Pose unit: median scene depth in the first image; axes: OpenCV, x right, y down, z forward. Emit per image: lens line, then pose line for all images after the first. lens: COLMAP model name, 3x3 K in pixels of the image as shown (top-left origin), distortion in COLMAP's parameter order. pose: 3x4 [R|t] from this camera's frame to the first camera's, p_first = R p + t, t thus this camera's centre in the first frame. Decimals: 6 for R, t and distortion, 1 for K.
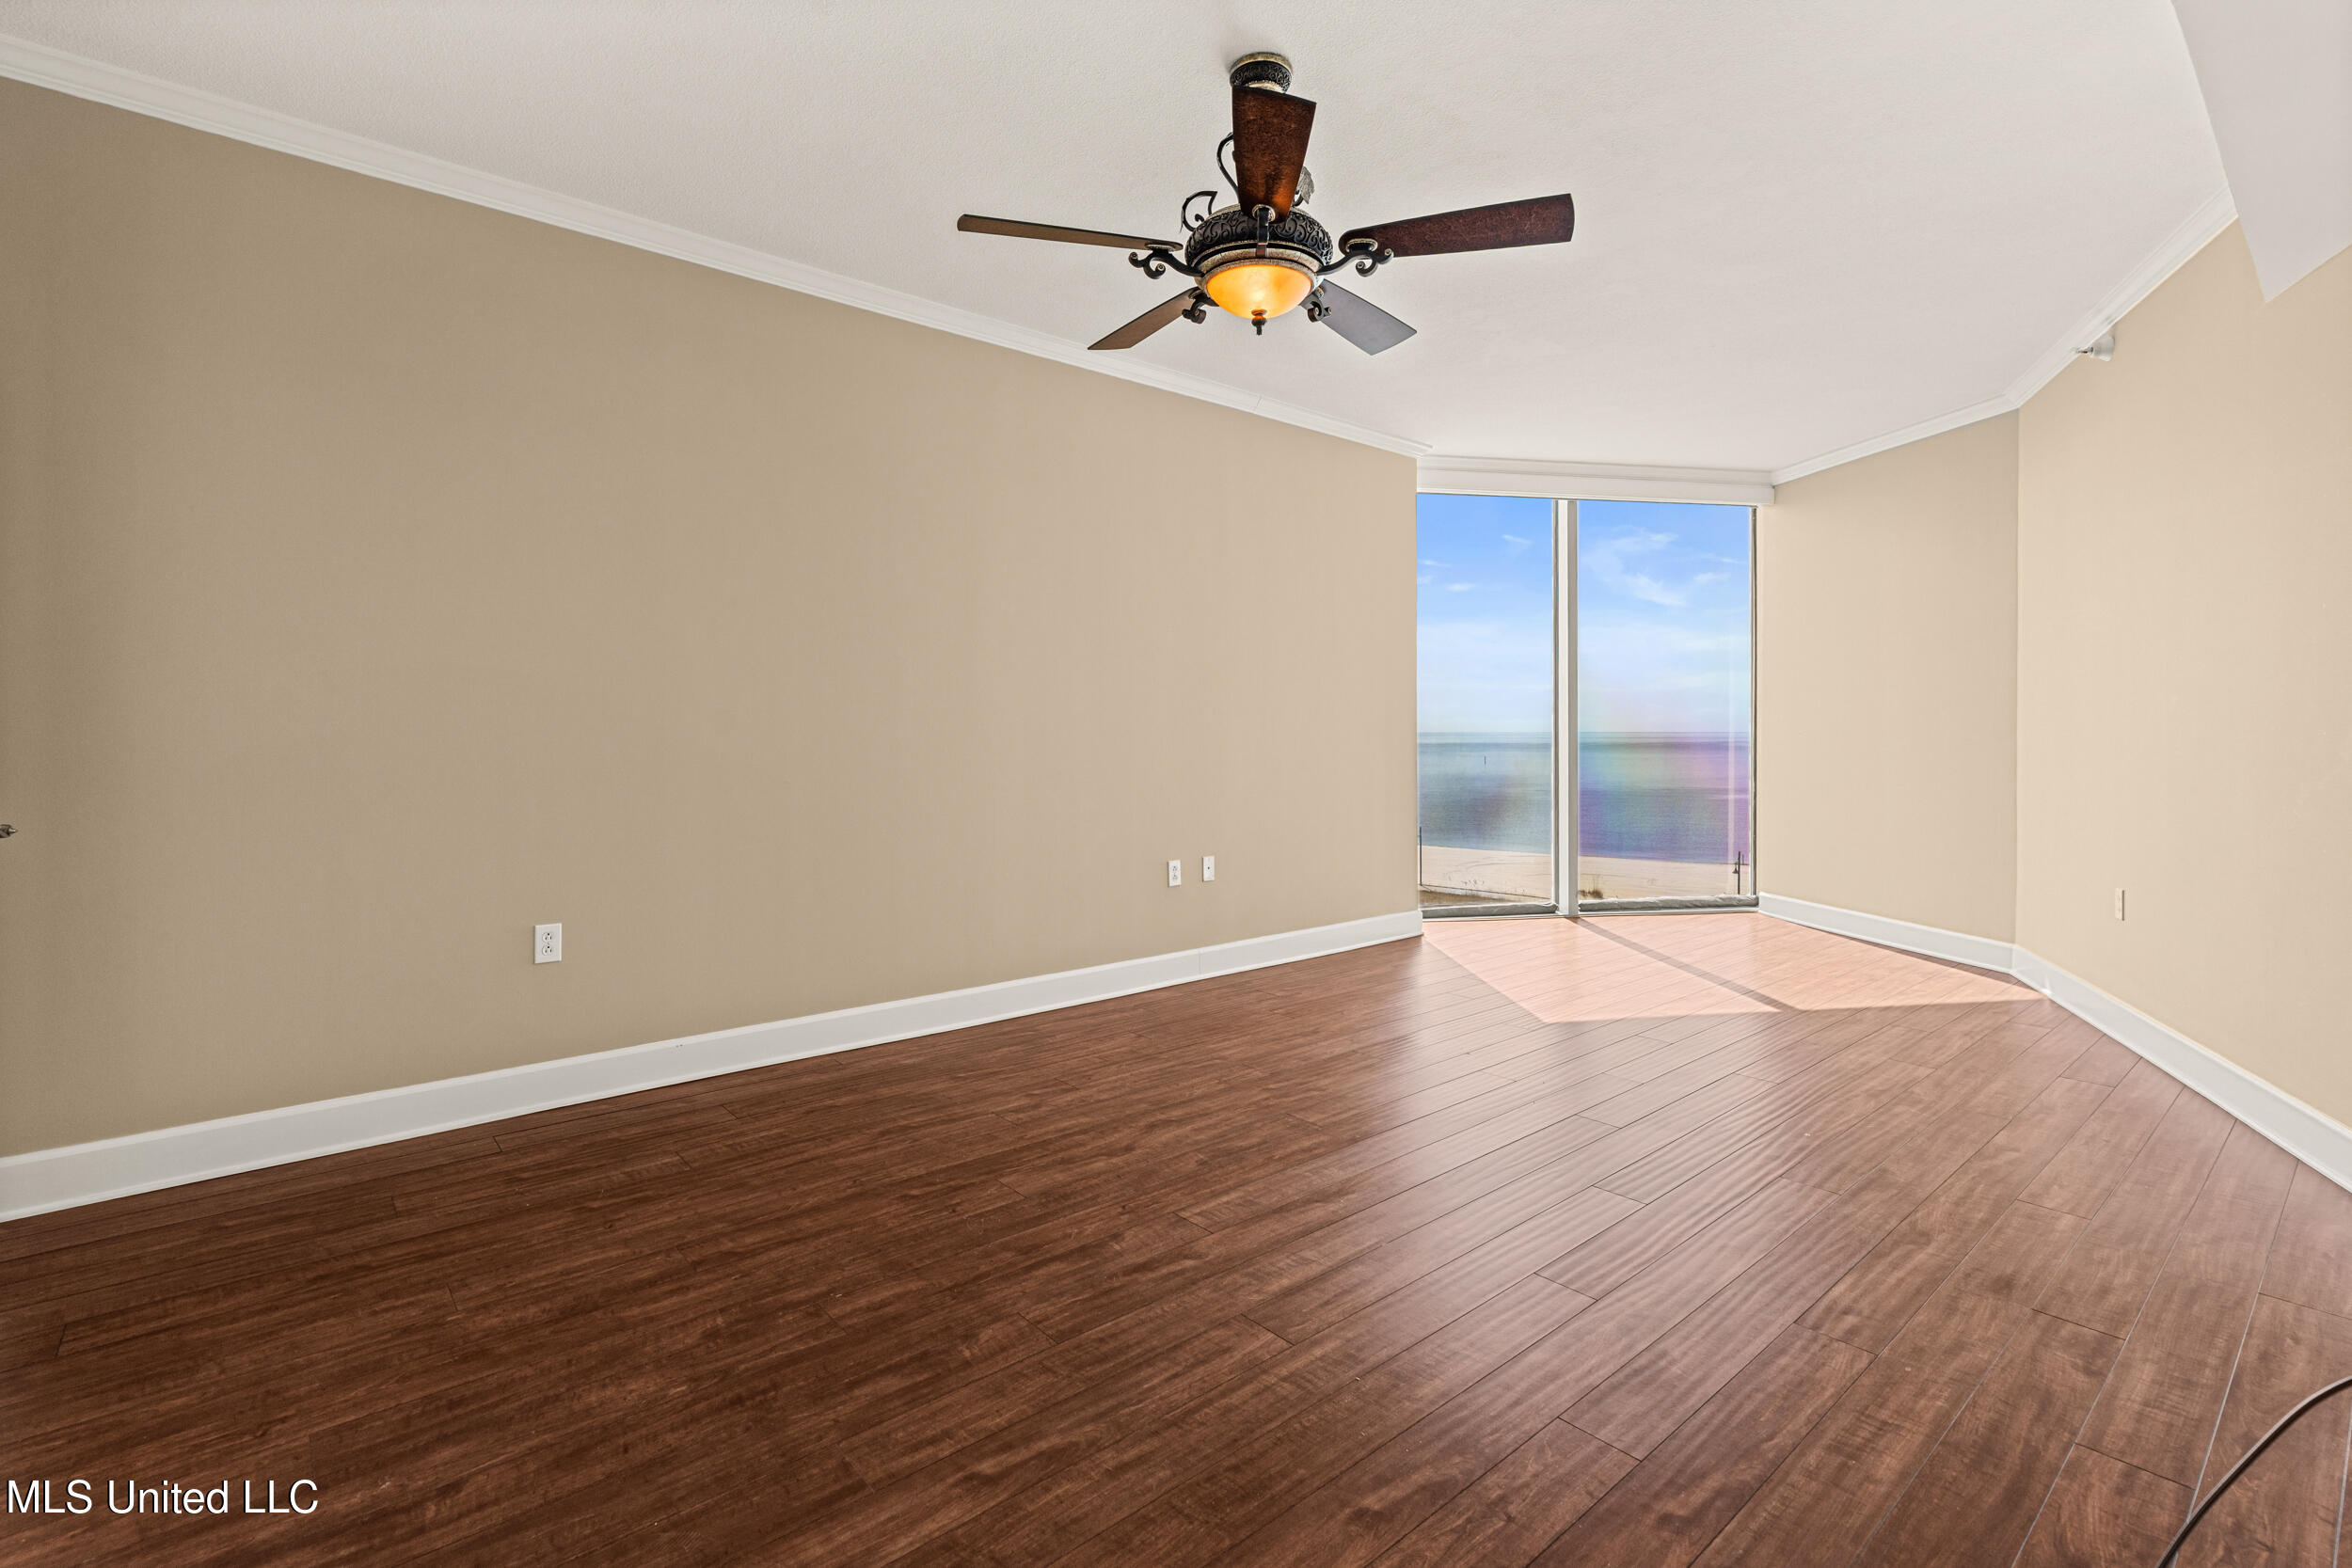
lens RADIAL K [[1074.3, 0, 1172.2], [0, 1074.3, 723.1], [0, 0, 1]] dist [-0.004459, 0.001346]
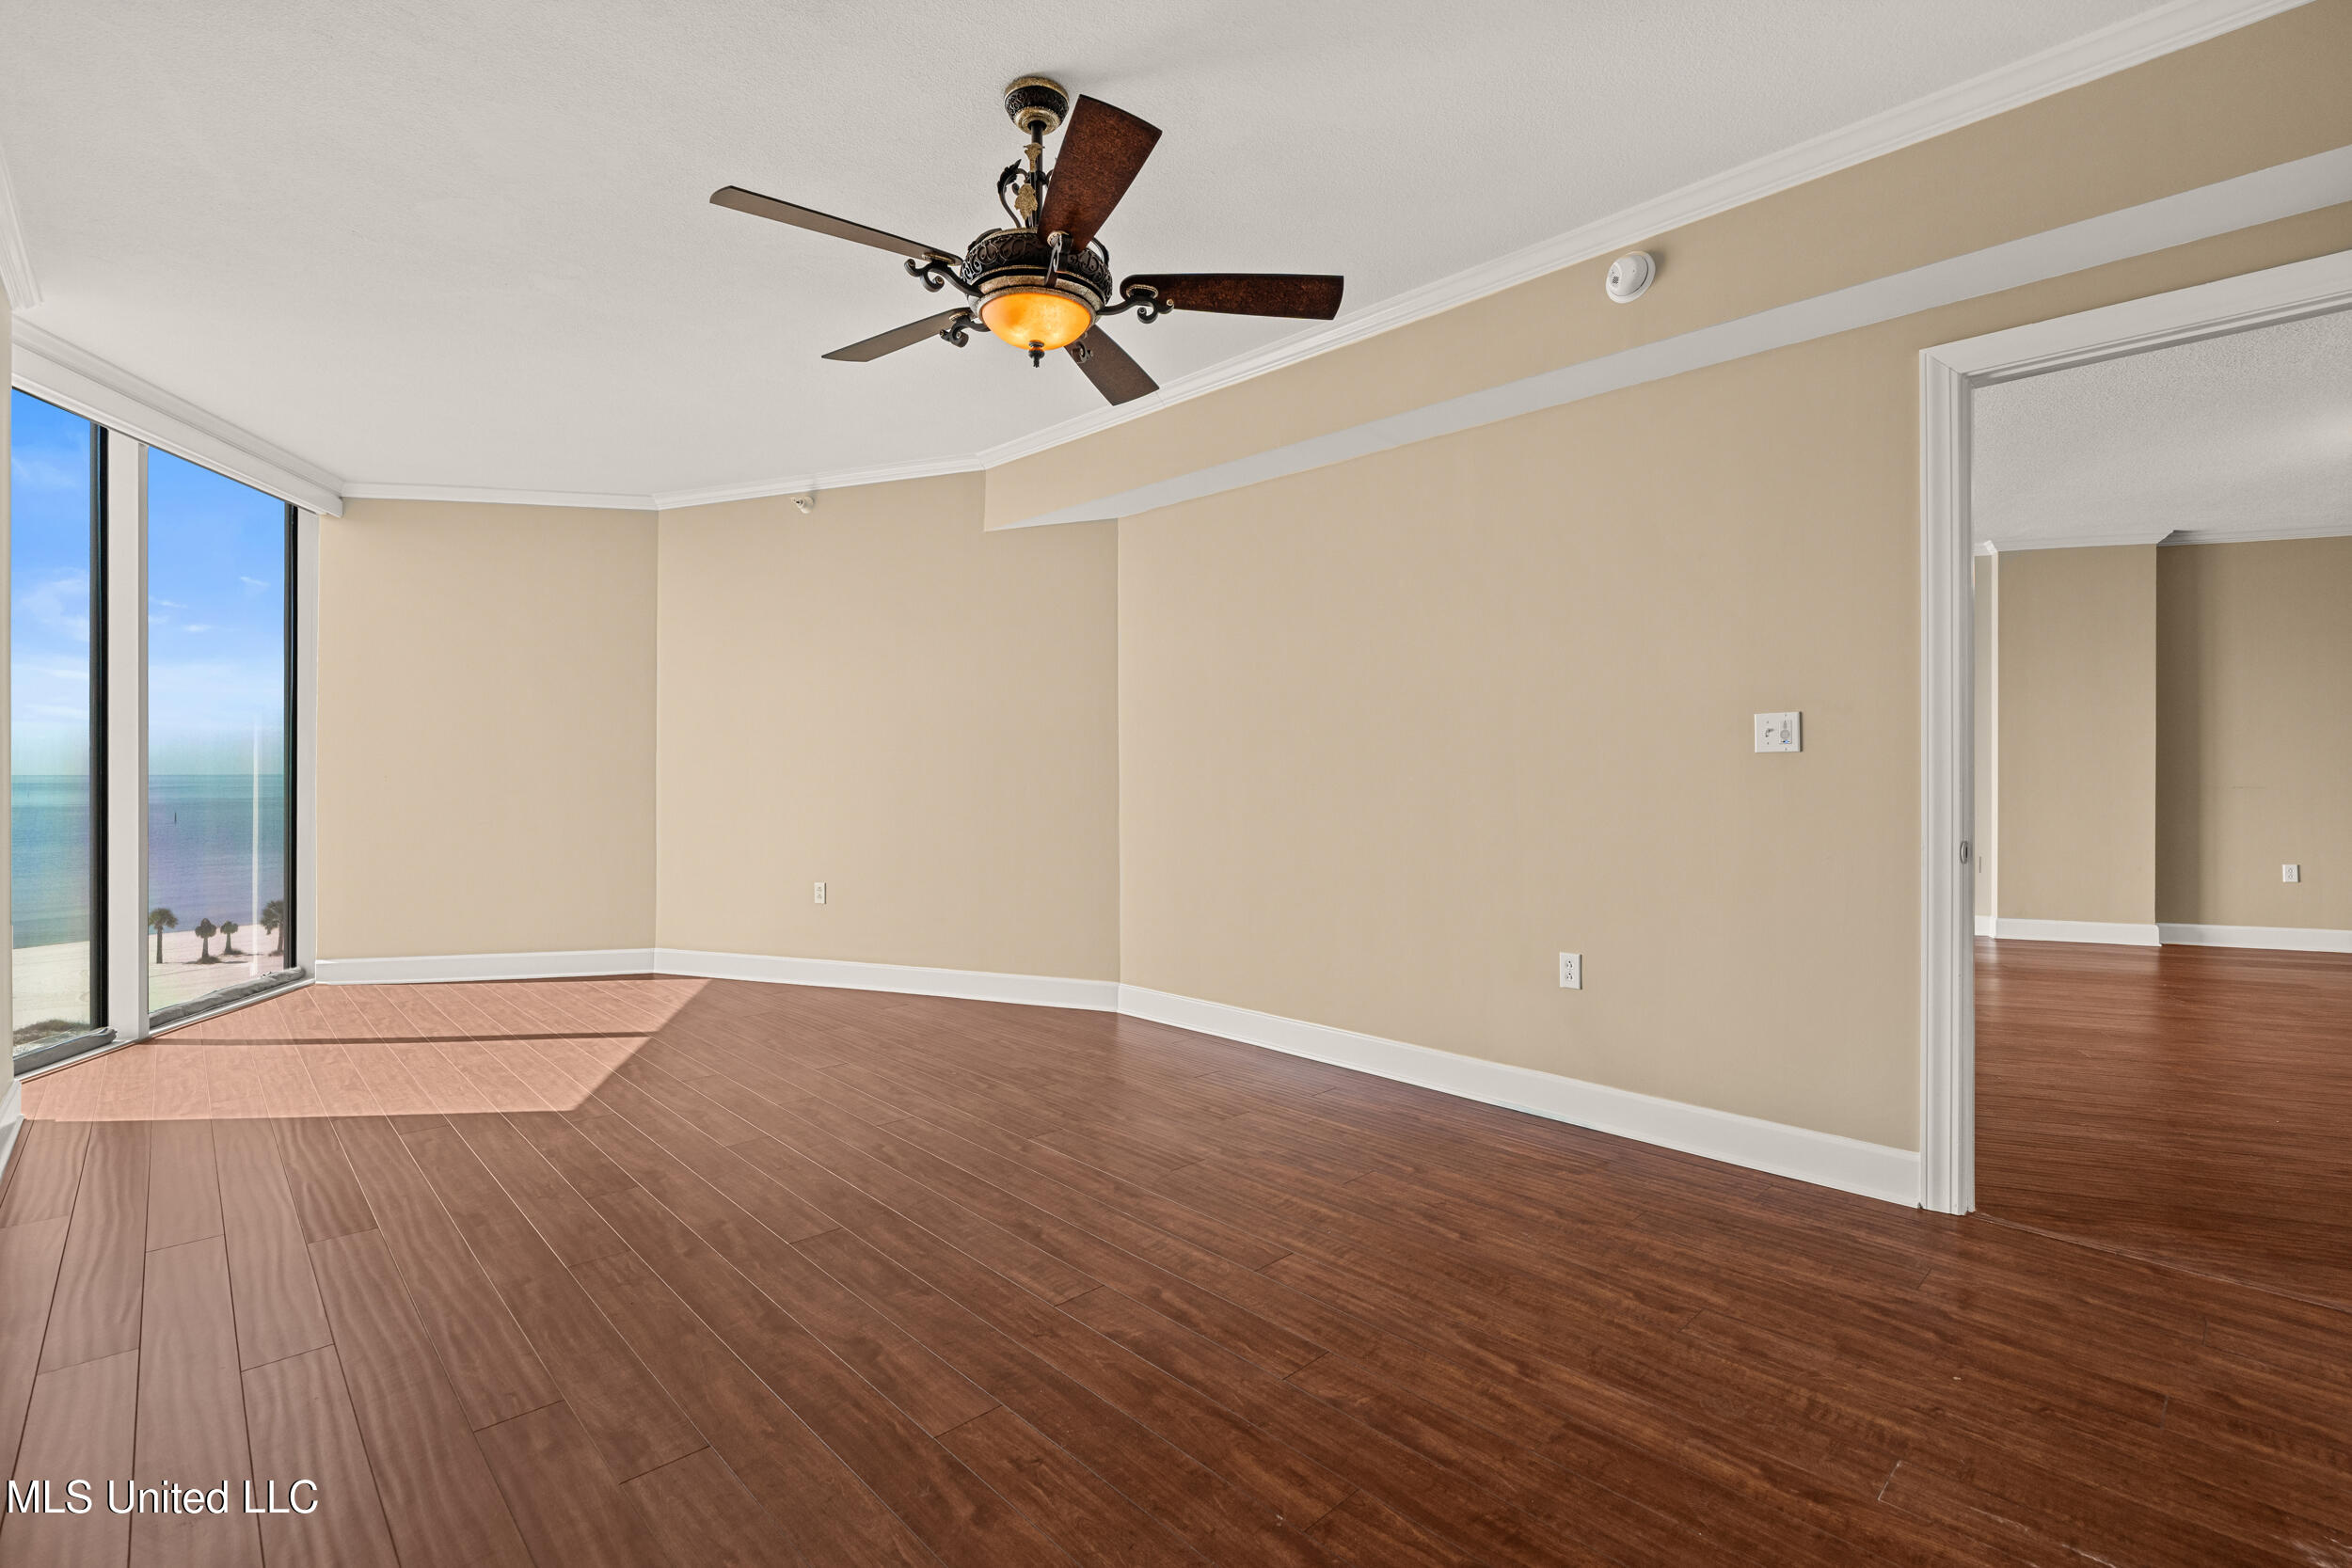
lens RADIAL K [[1060.8, 0, 1167.9], [0, 1060.8, 776.7], [0, 0, 1]] dist [-0.000375, 0.000198]
pose [[-0.050220, -0.003094, 0.998733, -1.017529], [-0.008363, 0.999961, 0.002677, 0.004339], [-0.998703, -0.008218, -0.050244, 1.077227]]
